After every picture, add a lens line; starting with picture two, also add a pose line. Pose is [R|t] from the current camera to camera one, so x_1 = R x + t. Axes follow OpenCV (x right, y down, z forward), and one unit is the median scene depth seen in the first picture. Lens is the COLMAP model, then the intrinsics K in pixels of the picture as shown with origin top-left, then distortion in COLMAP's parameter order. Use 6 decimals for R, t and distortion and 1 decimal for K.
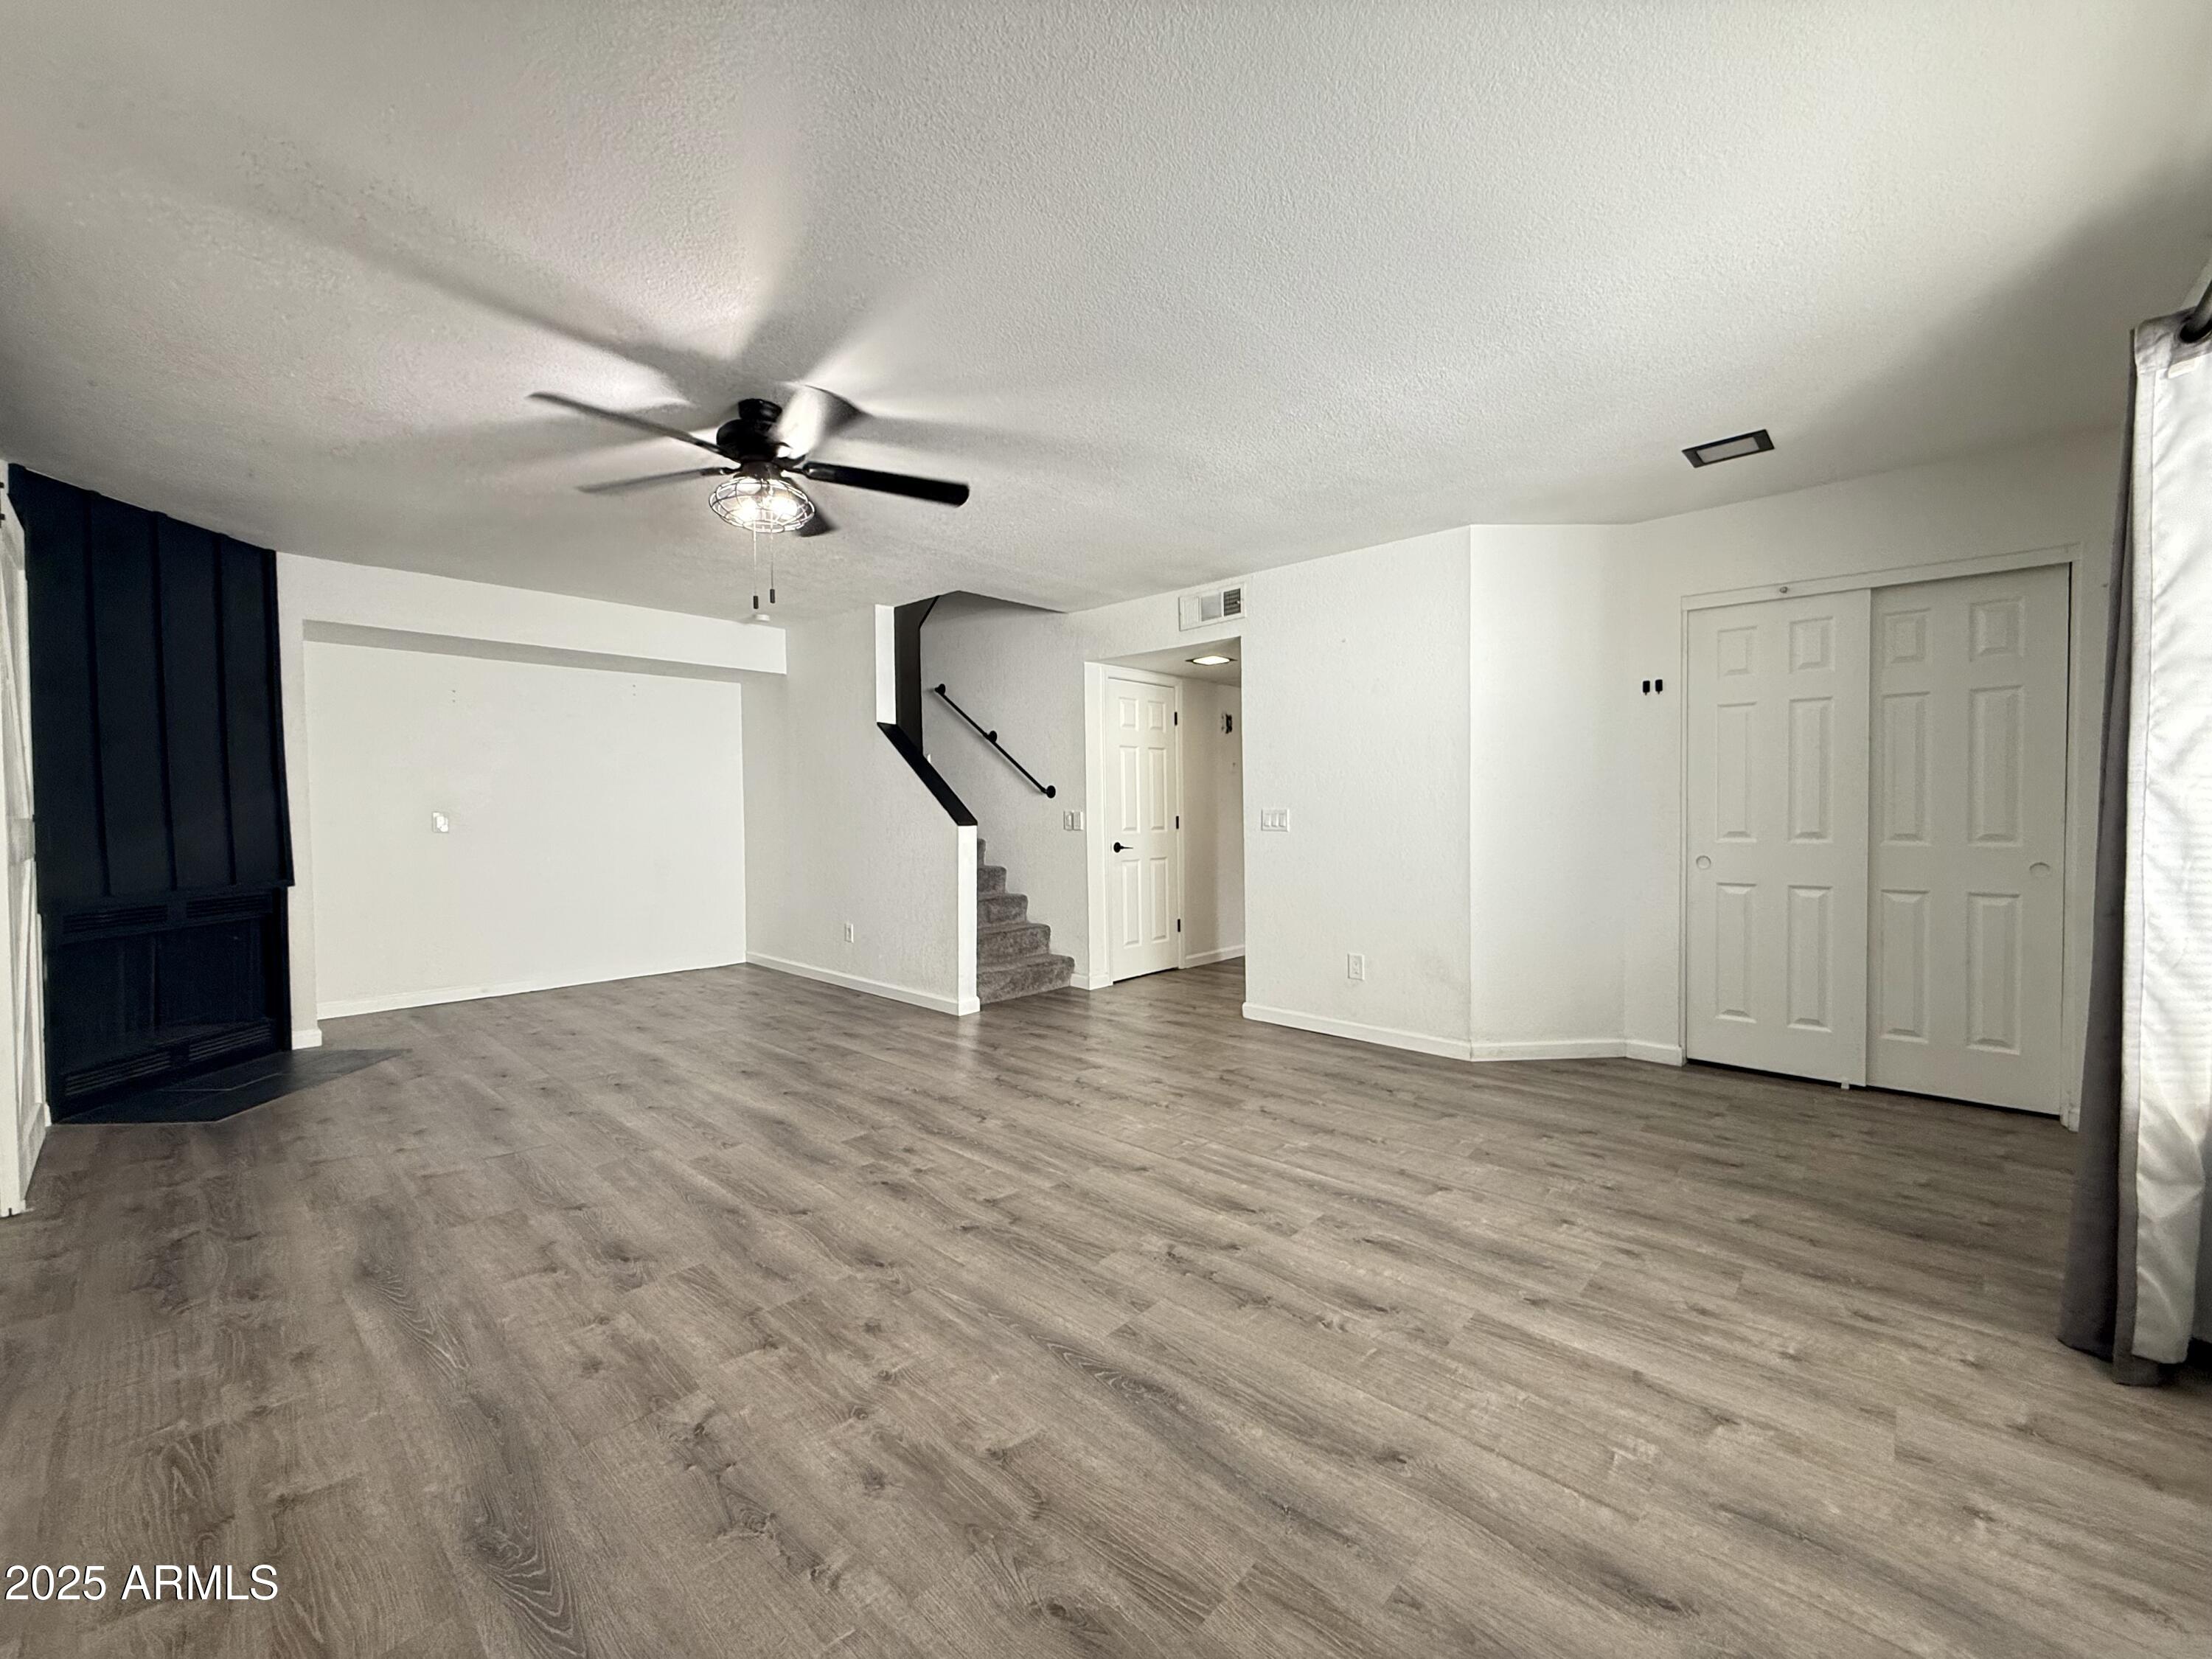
lens RADIAL K [[876.4, 0, 1091.9], [0, 876.4, 834.6], [0, 0, 1]] dist [0.009022, -0.008059]
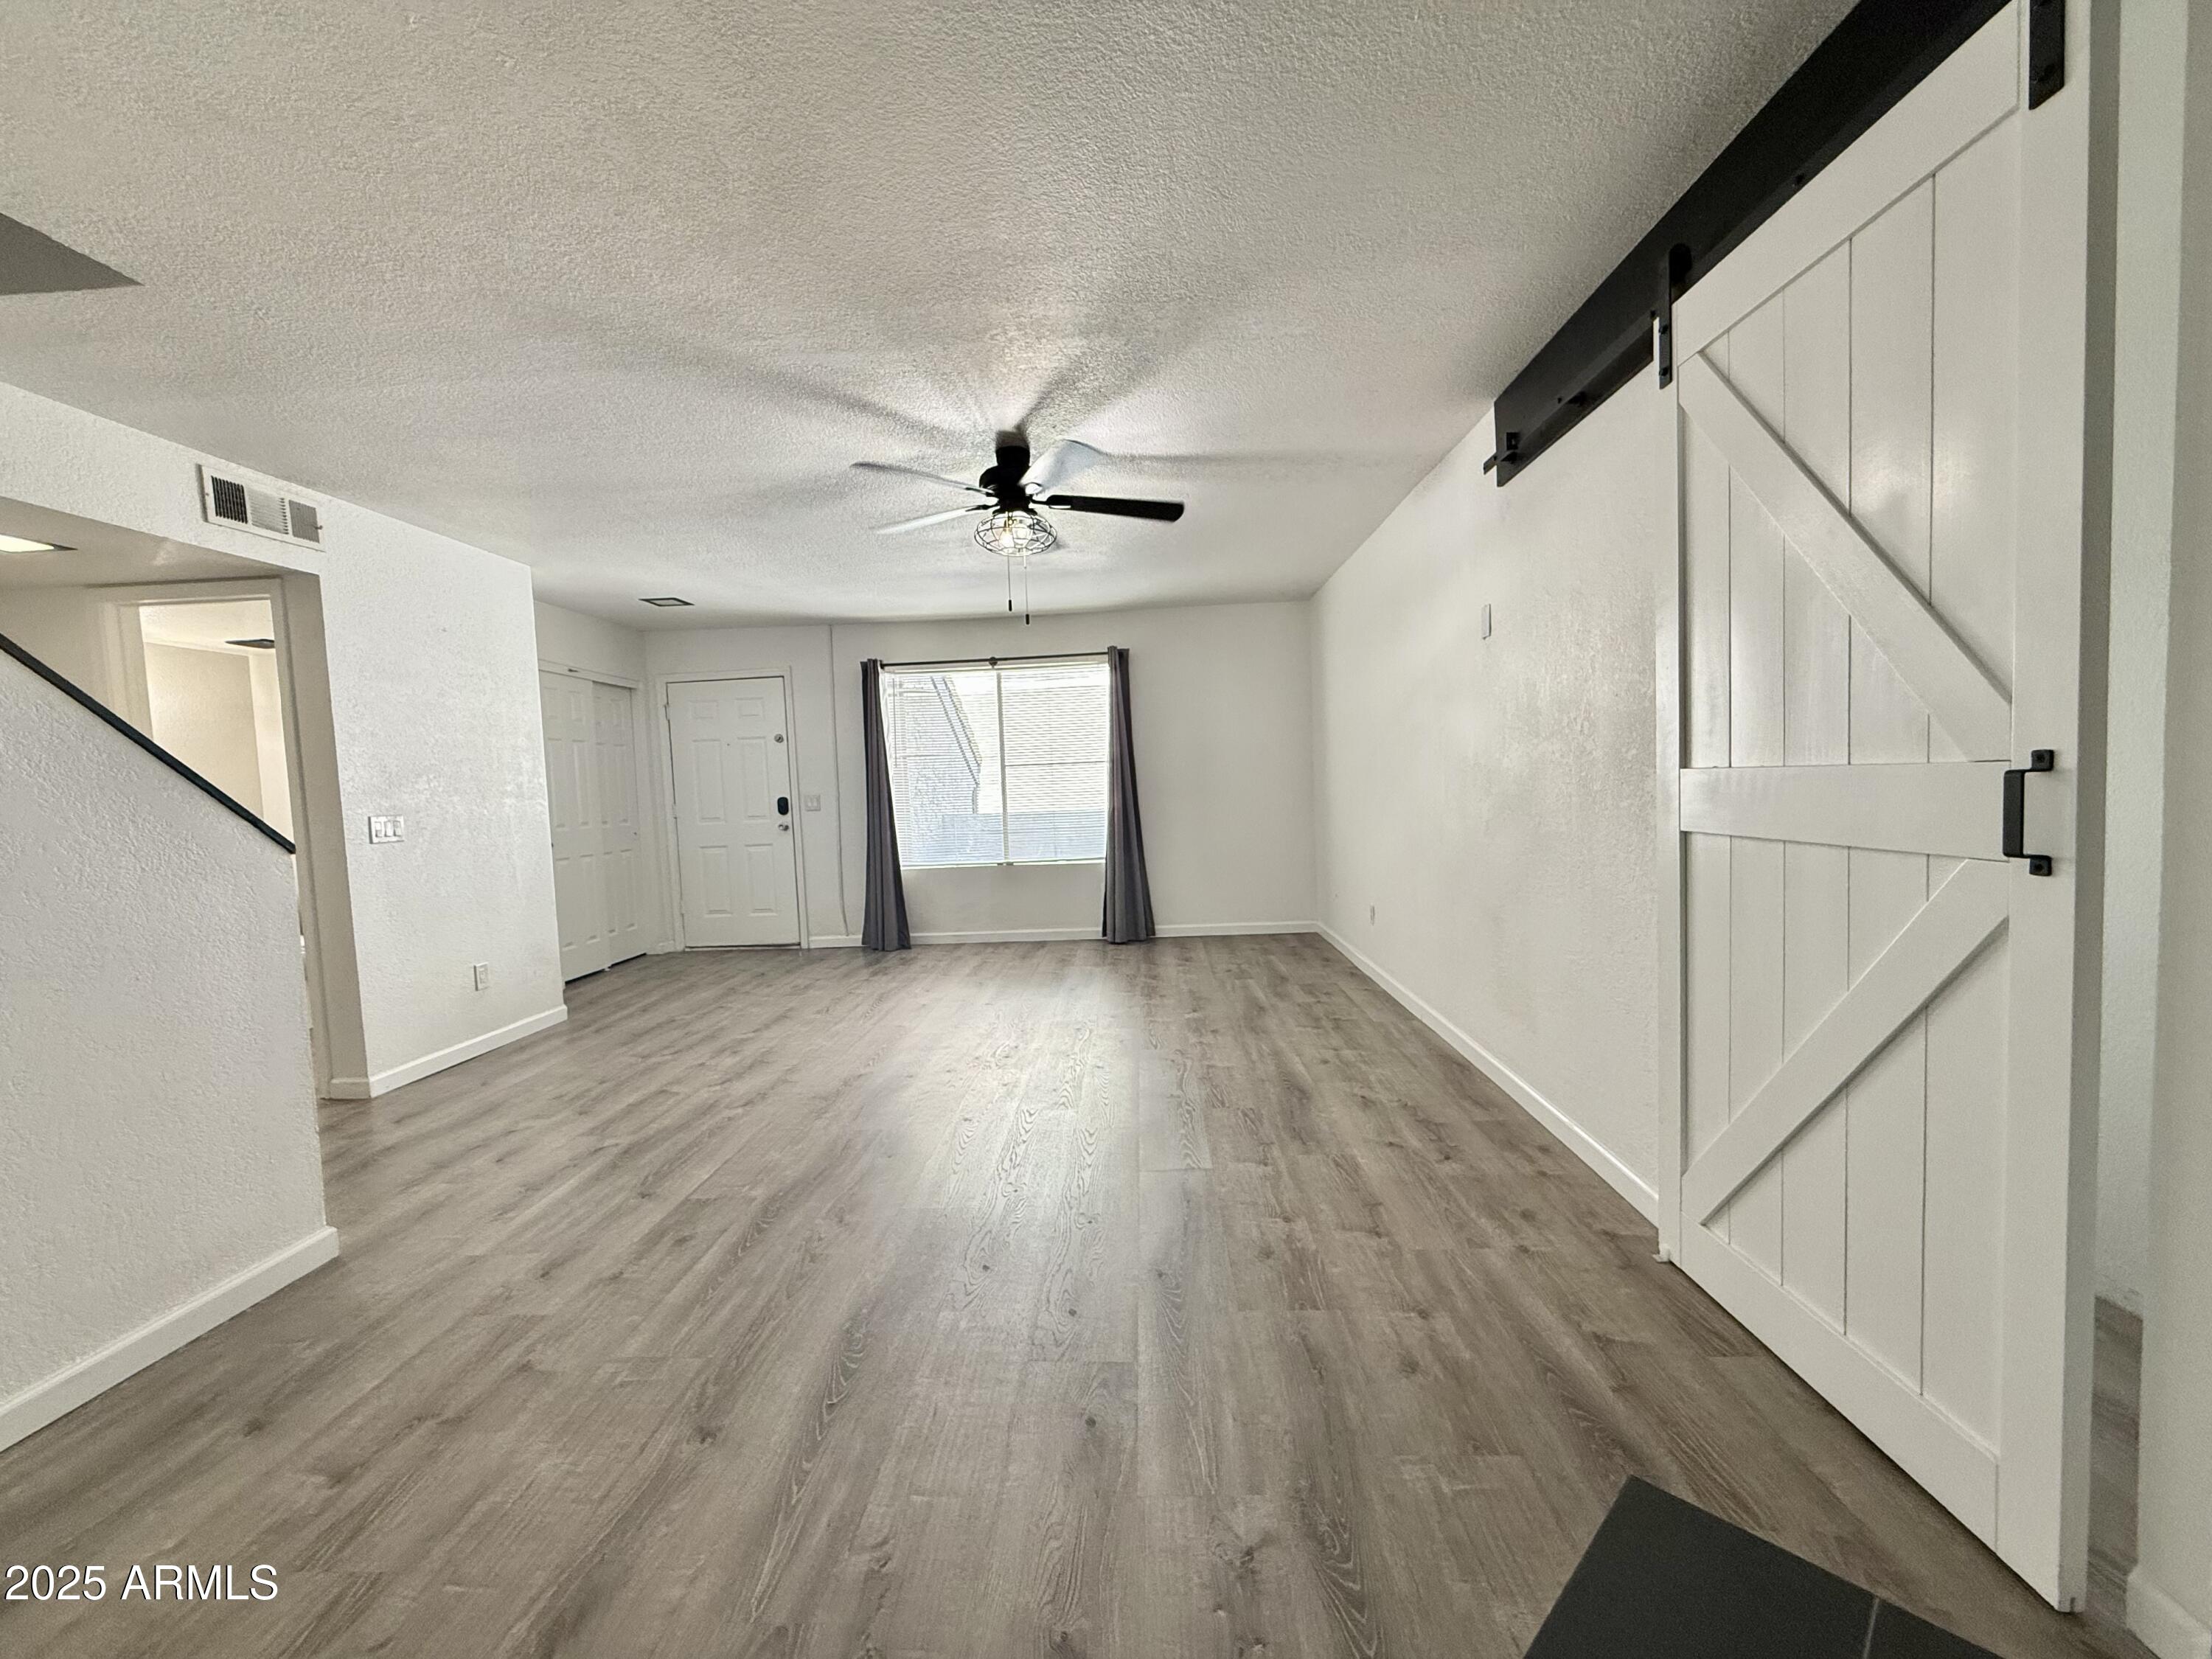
lens RADIAL K [[876.4, 0, 1091.9], [0, 876.4, 834.6], [0, 0, 1]] dist [0.009022, -0.008059]
pose [[-0.639013, -0.013773, 0.769073, -1.453218], [0.061763, 0.995693, 0.069150, -0.047883], [-0.766712, 0.091688, -0.635410, 1.824604]]
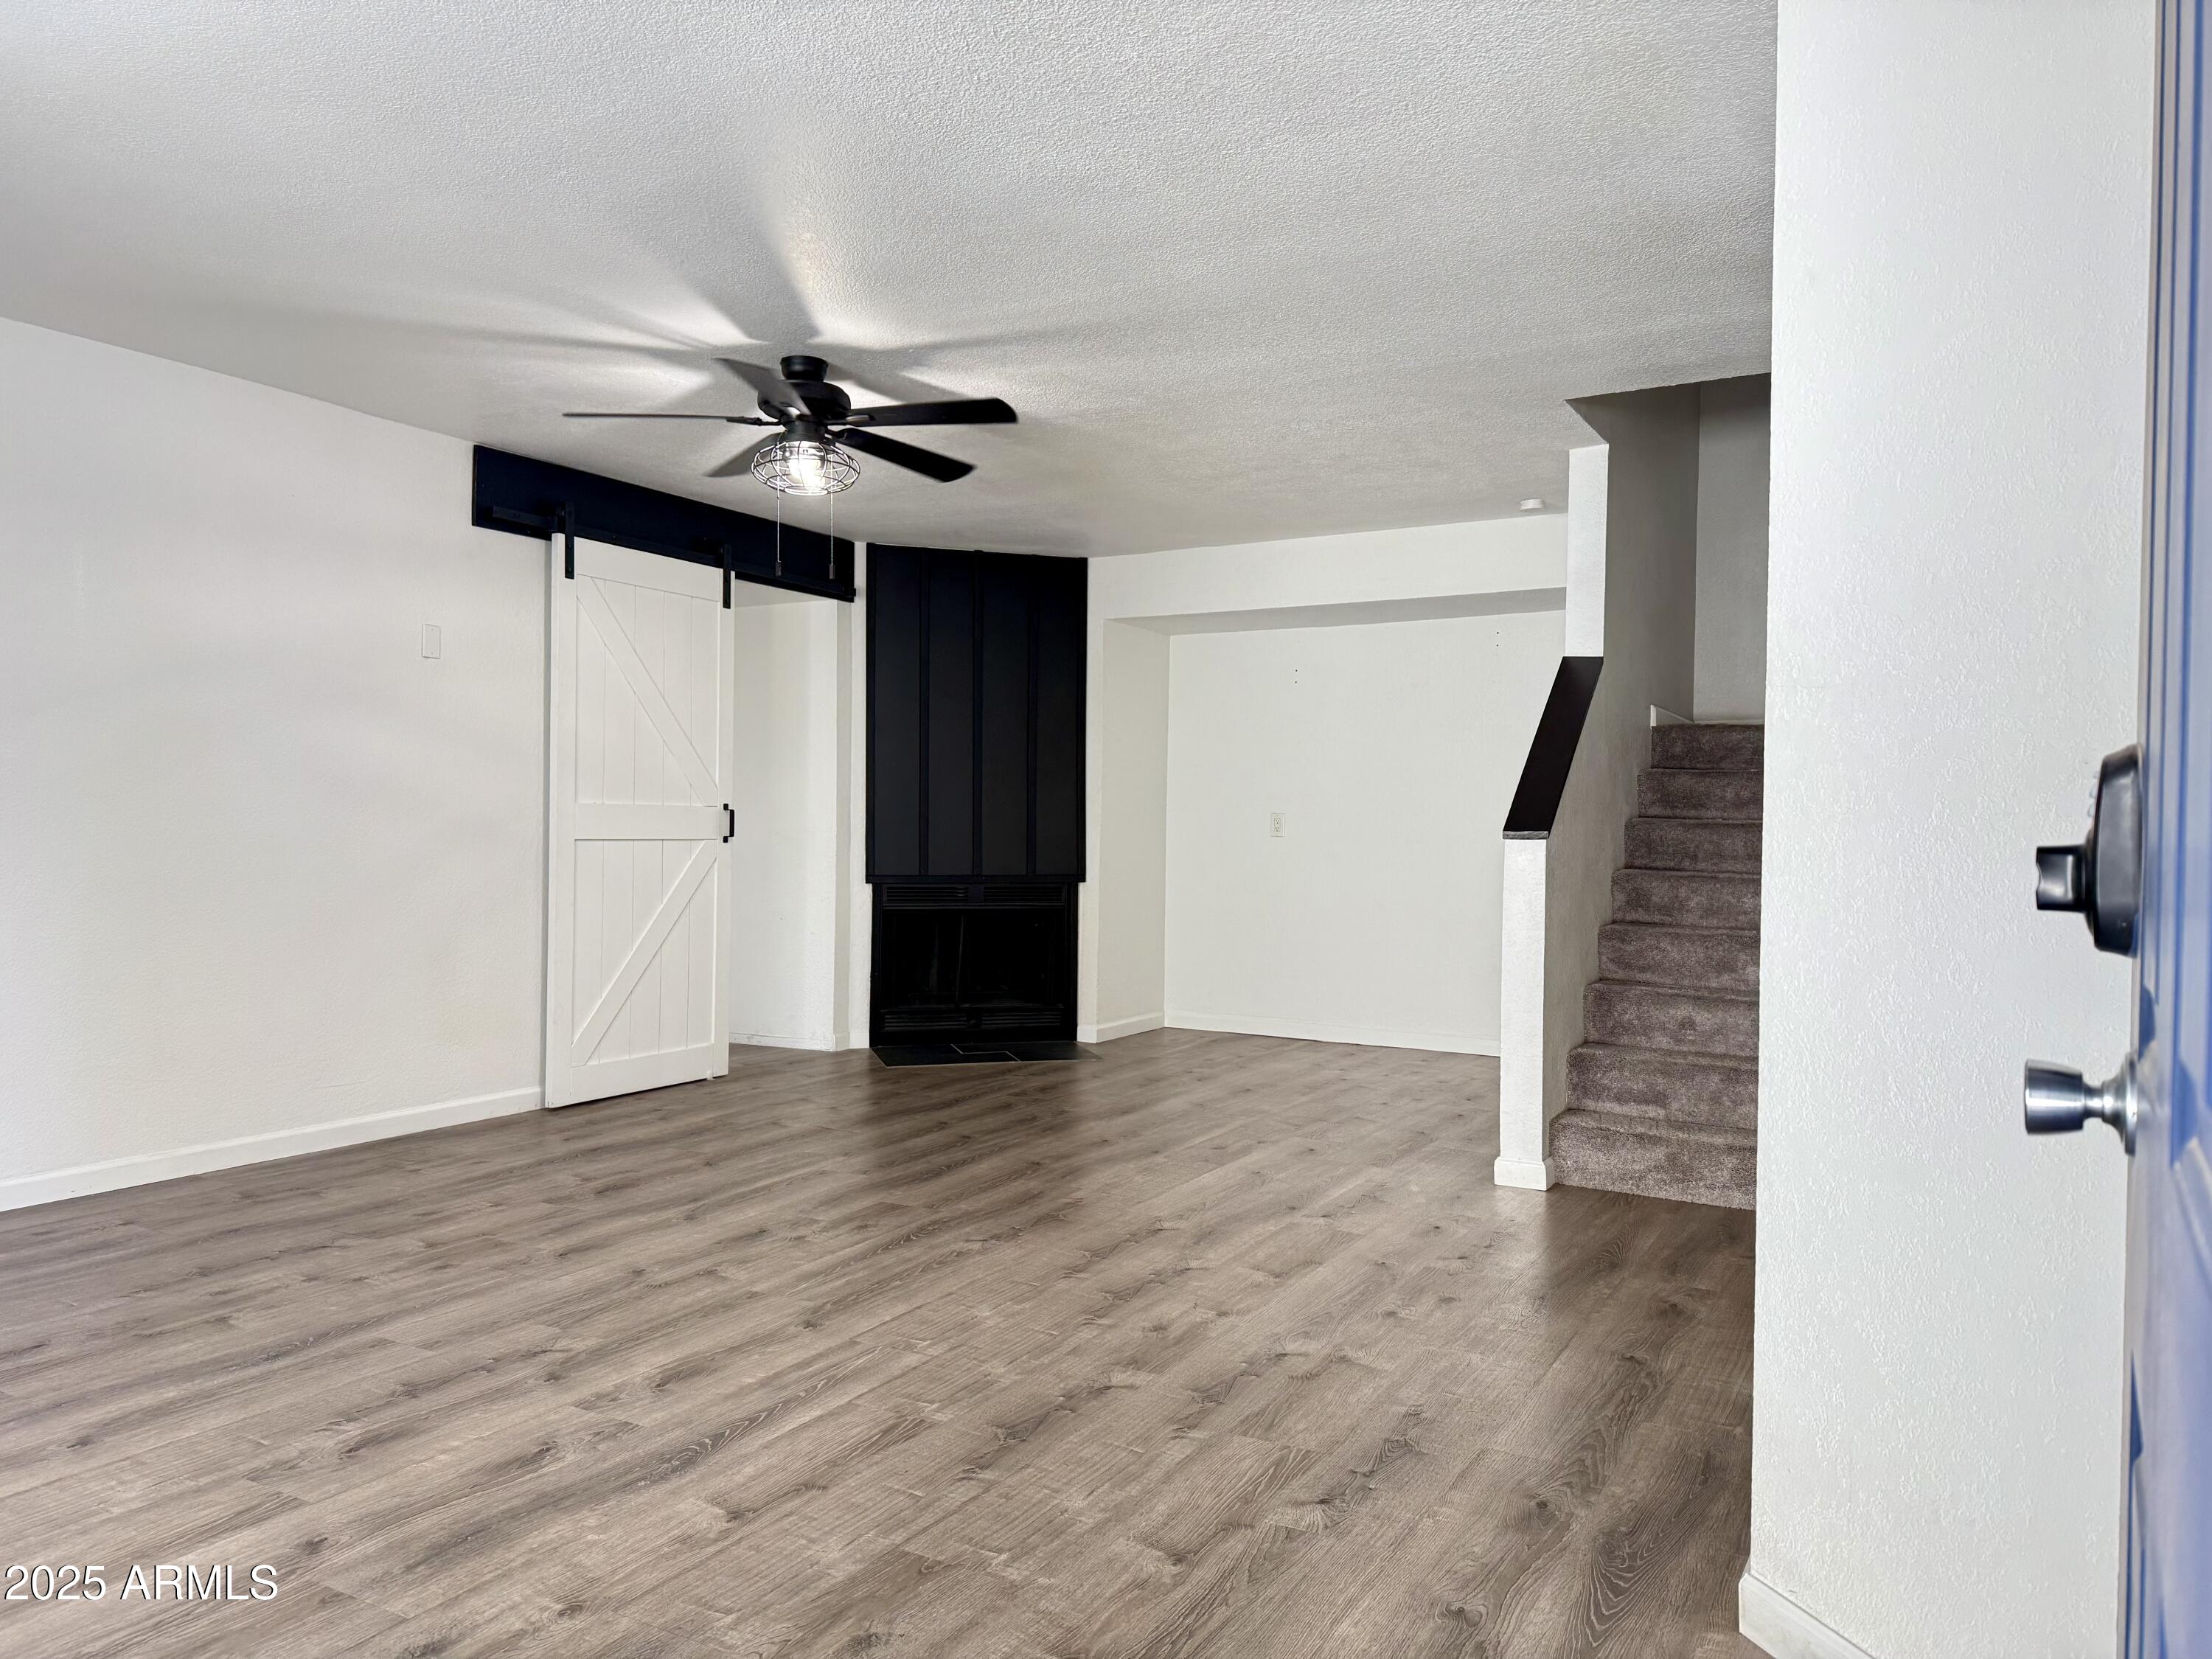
lens RADIAL K [[1538.6, 0, 1106.0], [0, 1538.6, 829.5], [0, 0, 1]] dist [0.088941, -0.106297]
pose [[0.228337, 0.010855, -0.973522, 1.375542], [-0.034431, 0.999402, 0.003068, -0.014609], [0.972973, 0.032819, 0.228574, 1.007228]]
